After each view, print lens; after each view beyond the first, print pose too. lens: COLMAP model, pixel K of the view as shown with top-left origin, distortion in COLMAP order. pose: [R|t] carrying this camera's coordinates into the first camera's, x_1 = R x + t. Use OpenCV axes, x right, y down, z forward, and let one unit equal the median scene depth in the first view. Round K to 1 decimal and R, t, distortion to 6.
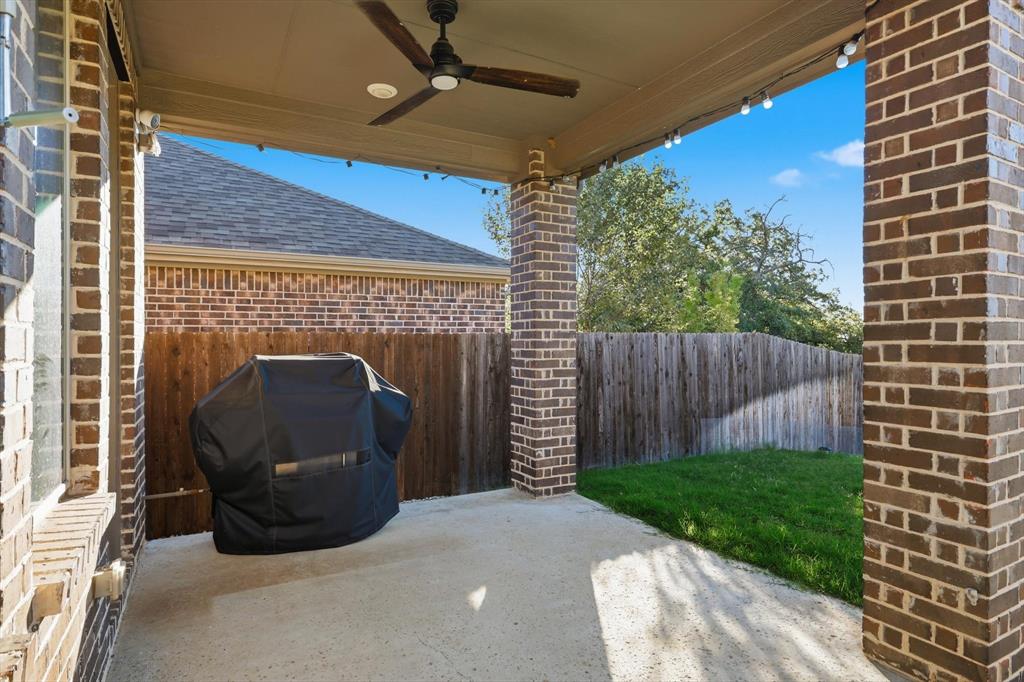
lens RADIAL K [[556.9, 0, 511.7], [0, 556.9, 340.1], [0, 0, 1]] dist [0.005754, 0.001306]
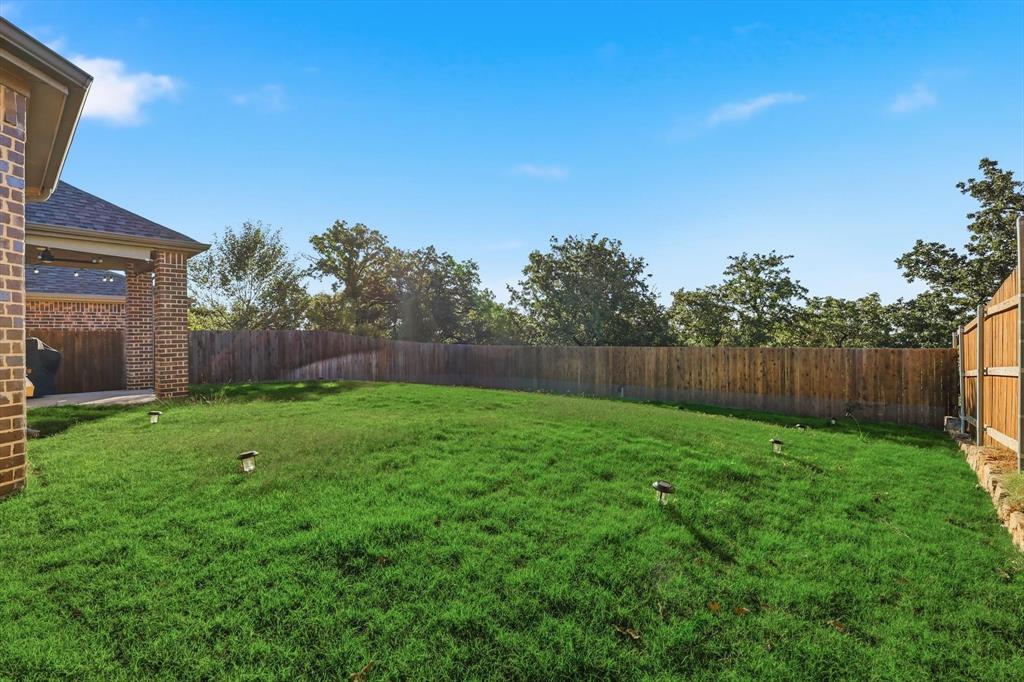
lens RADIAL K [[458.3, 0, 514.5], [0, 458.3, 338.3], [0, 0, 1]] dist [0.005541, 0.000427]
pose [[0.947420, -0.009696, 0.319844, 0.741387], [0.009405, 0.999953, 0.002456, 0.026758], [-0.319853, 0.000682, 0.947467, -1.164080]]
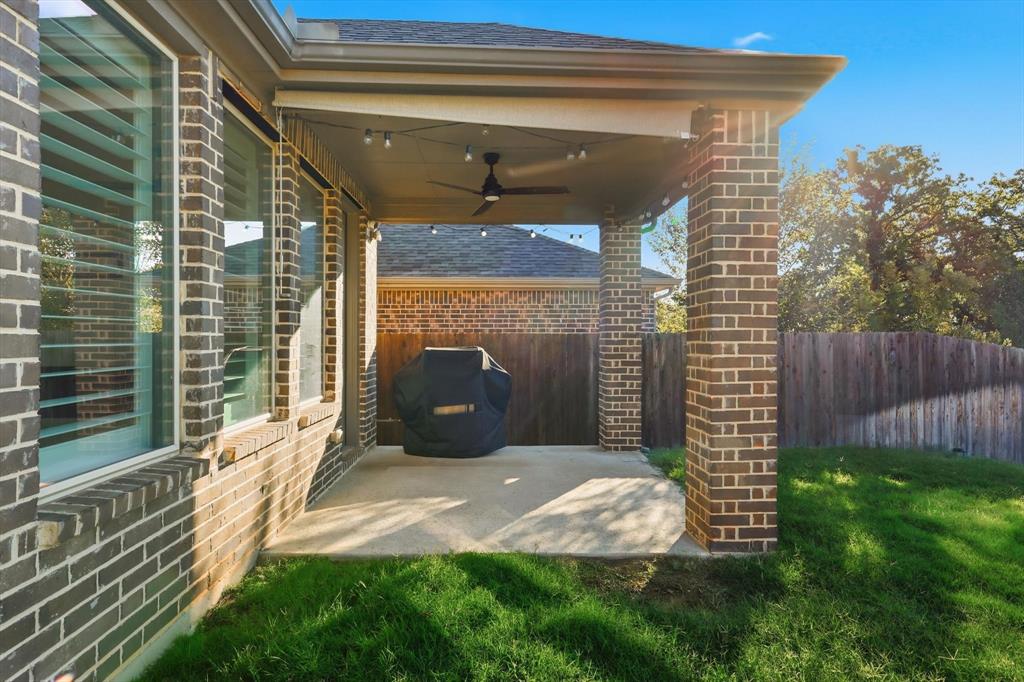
lens RADIAL K [[556.9, 0, 513.9], [0, 556.9, 339.7], [0, 0, 1]] dist [0.005754, 0.001306]
pose [[0.894131, 0.005990, -0.447766, 0.309679], [-0.003538, 0.999974, 0.006311, -0.004759], [0.447792, -0.004059, 0.894128, -0.242511]]
